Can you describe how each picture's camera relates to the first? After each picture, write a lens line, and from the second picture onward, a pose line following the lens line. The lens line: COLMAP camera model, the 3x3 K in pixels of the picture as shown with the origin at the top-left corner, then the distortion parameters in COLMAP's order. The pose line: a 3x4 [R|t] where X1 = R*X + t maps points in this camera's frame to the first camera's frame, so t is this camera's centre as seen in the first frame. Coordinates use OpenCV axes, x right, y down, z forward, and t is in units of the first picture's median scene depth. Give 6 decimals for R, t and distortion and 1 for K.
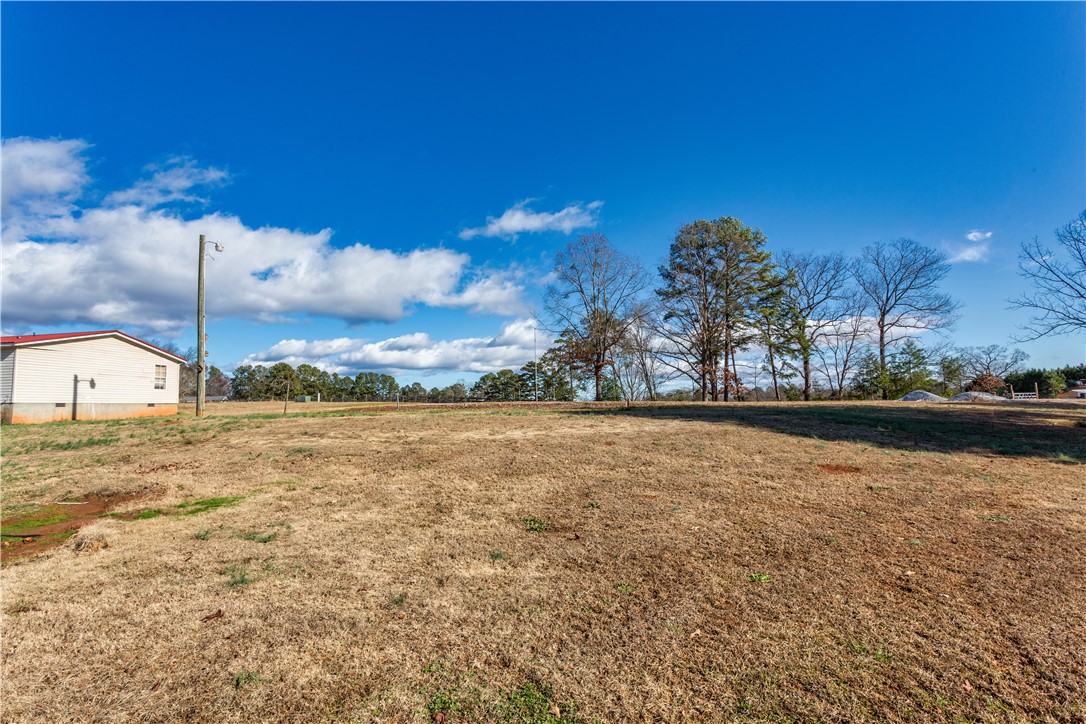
lens RADIAL K [[510.9, 0, 543.0], [0, 510.9, 362.0], [0, 0, 1]] dist [0.002025, 0.000014]
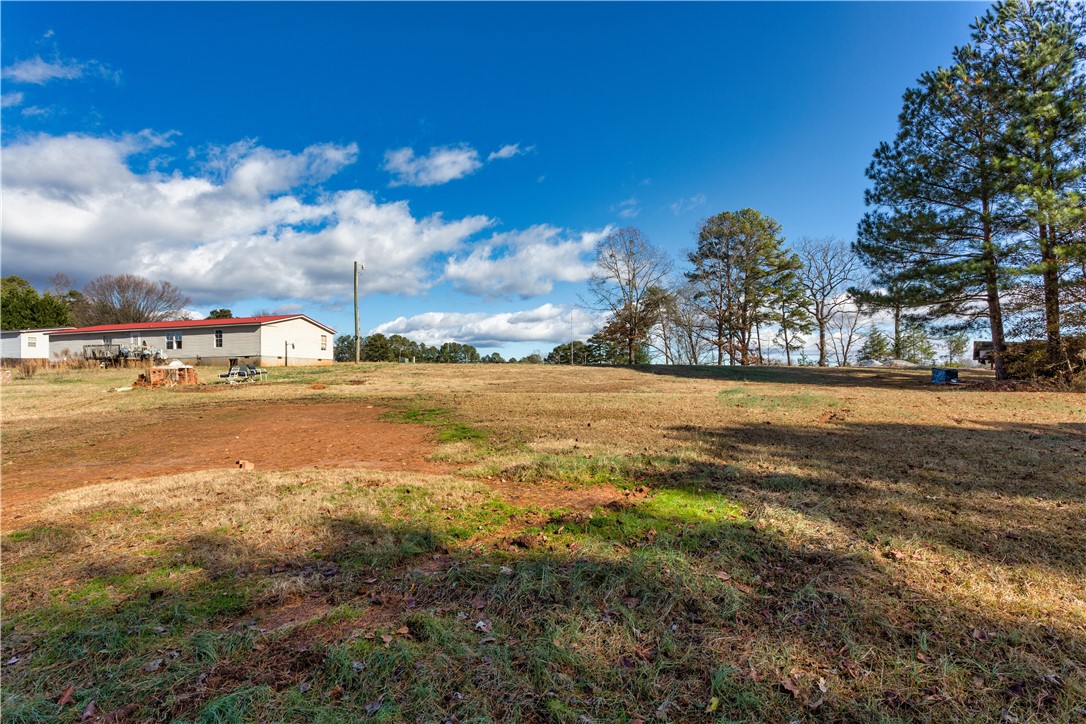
lens RADIAL K [[517.4, 0, 543.0], [0, 517.4, 362.0], [0, 0, 1]] dist [0.002106, 0.000131]
pose [[0.987757, 0.014191, -0.155356, 0.086746], [-0.005689, 0.998468, 0.055039, -0.001628], [0.155899, -0.053481, 0.986324, -0.232289]]
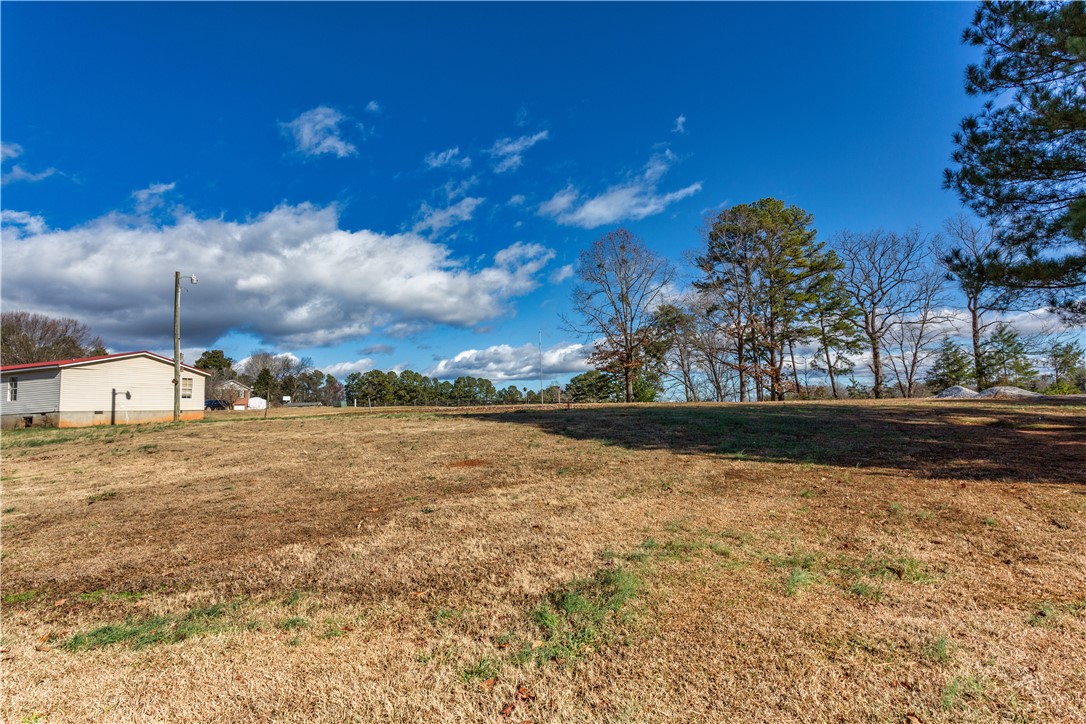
lens RADIAL K [[531.1, 0, 538.1], [0, 531.1, 356.9], [0, 0, 1]] dist [-0.000842, 0.000378]
pose [[0.975542, -0.032138, -0.217452, 0.150805], [0.029885, 0.999460, -0.013642, -0.001027], [0.217773, 0.006810, 0.975976, -0.016099]]
